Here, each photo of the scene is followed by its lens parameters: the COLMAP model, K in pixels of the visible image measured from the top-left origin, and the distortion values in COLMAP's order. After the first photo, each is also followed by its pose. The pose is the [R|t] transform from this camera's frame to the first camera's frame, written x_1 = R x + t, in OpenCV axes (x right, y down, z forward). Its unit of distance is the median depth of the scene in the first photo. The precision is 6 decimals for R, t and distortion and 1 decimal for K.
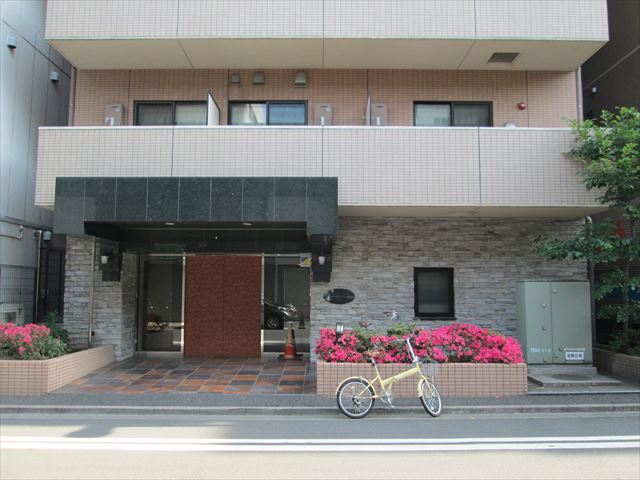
lens RADIAL K [[545.1, 0, 314.7], [0, 545.1, 240.7], [0, 0, 1]] dist [-0.088405, 0.087824]
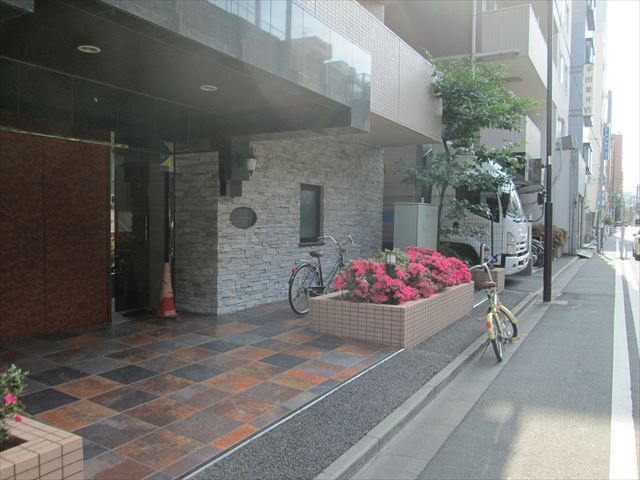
lens RADIAL K [[530.5, 0, 320.0], [0, 530.5, 240.0], [0, 0, 1]] dist [-0.066953, 0.068646]
pose [[0.489976, -0.031203, 0.871177, -0.507029], [-0.087036, 0.992615, 0.084504, 0.064521], [-0.867380, -0.117228, 0.483642, 0.580442]]
